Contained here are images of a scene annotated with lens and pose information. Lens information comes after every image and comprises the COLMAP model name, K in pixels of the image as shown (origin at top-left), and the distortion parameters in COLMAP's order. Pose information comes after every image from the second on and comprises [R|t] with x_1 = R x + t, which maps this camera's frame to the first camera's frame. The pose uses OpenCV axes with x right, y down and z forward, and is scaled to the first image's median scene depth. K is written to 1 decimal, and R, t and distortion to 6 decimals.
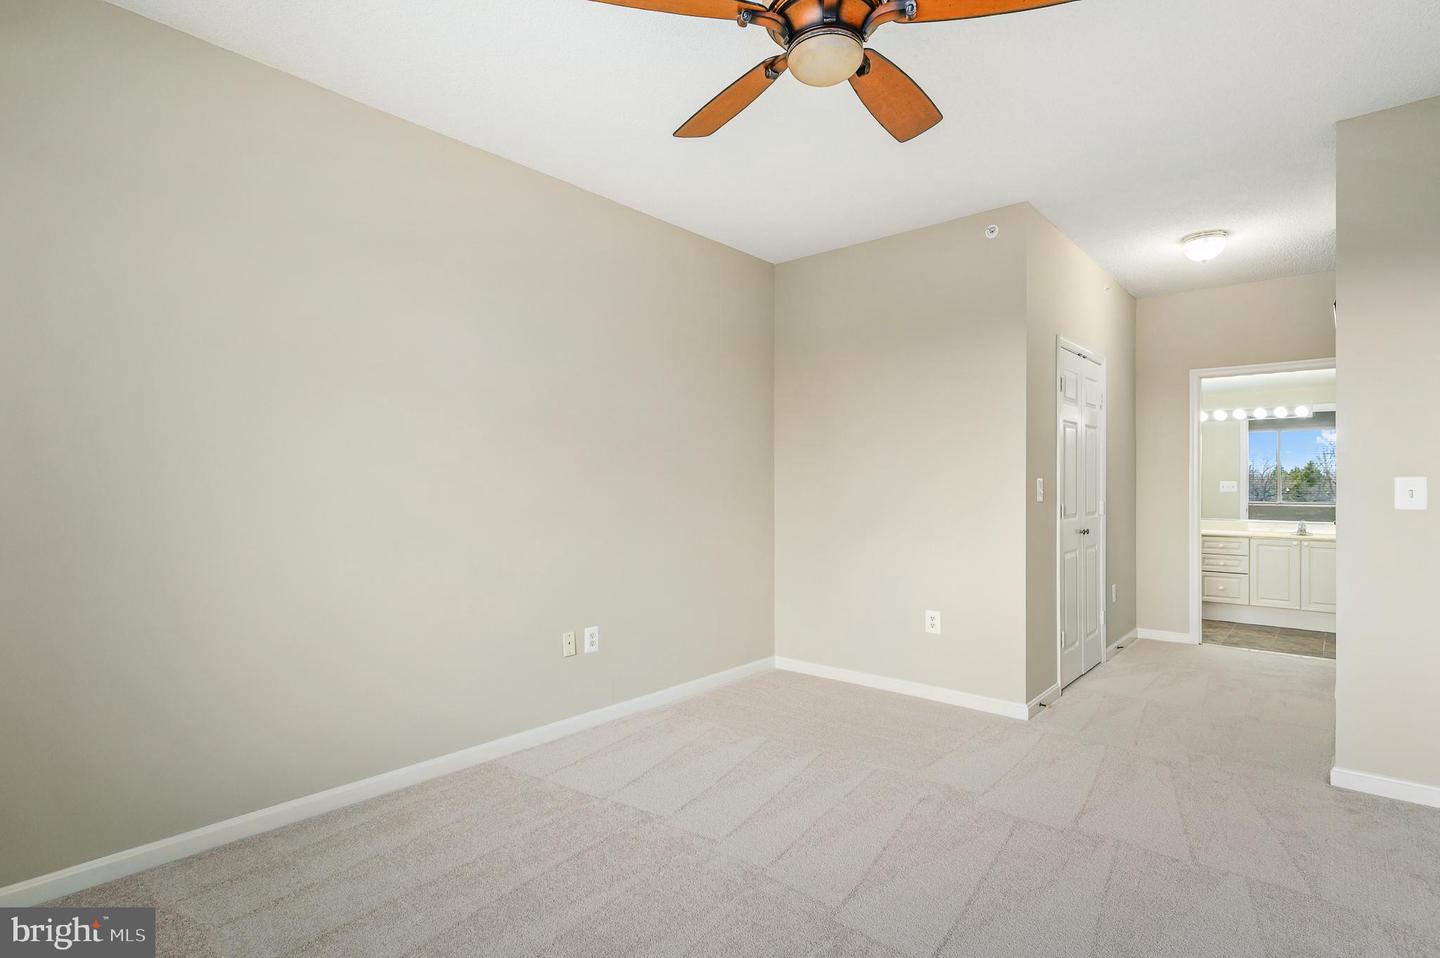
lens RADIAL K [[706.4, 0, 714.7], [0, 706.4, 470.7], [0, 0, 1]] dist [0.000694, -0.000055]
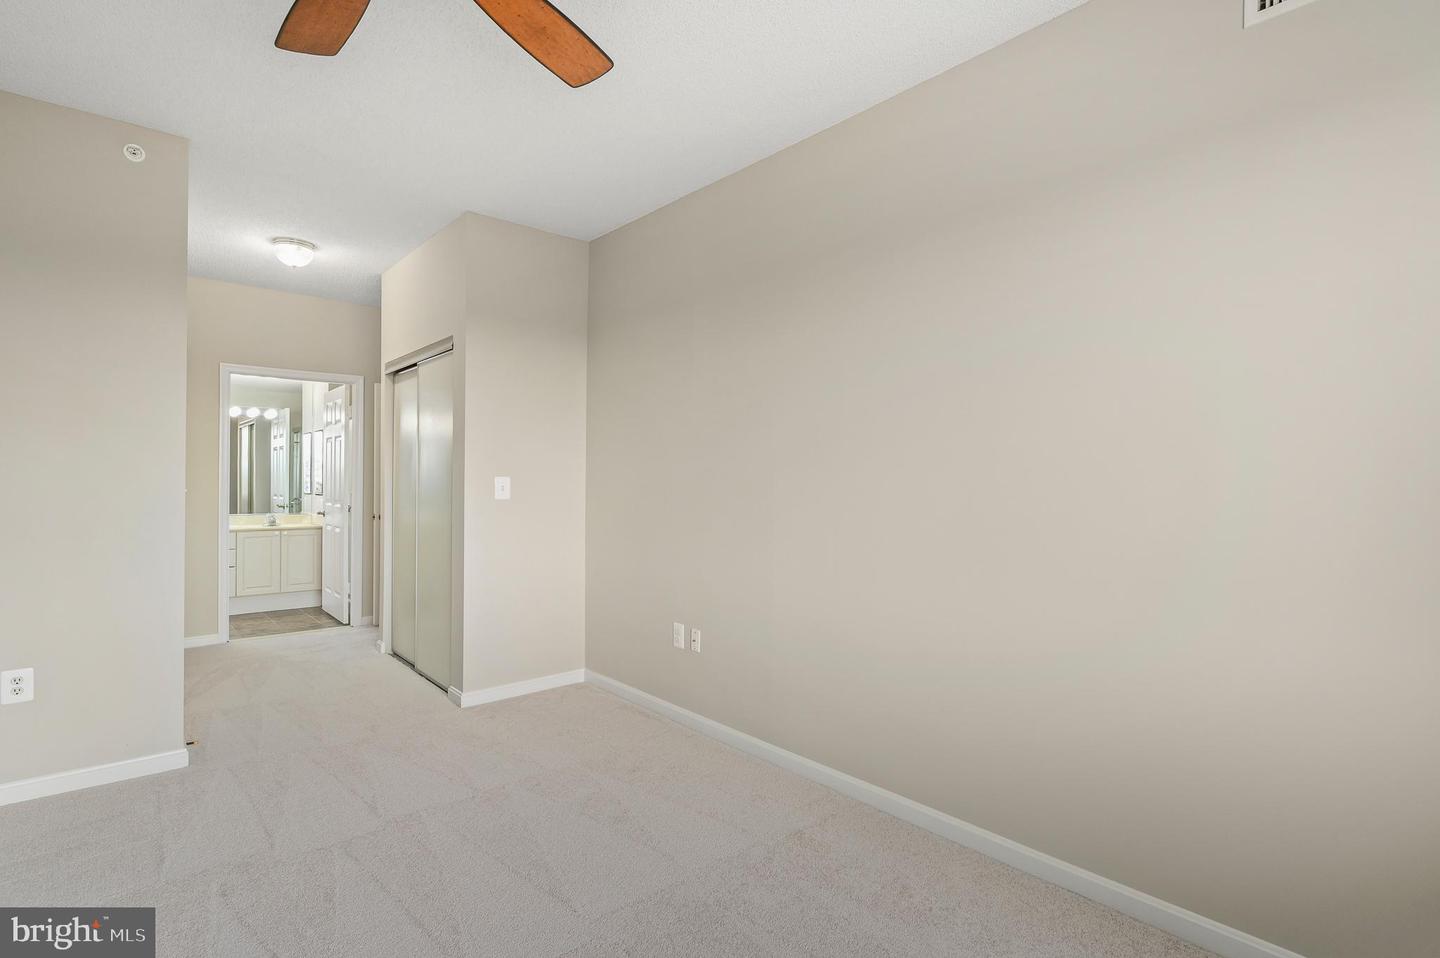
lens RADIAL K [[706.4, 0, 714.7], [0, 706.4, 470.7], [0, 0, 1]] dist [0.000694, -0.000055]
pose [[0.112686, 0.015903, 0.993503, -0.255168], [-0.025063, 0.999599, -0.013158, 0.002311], [-0.993314, -0.023417, 0.113040, 0.244201]]
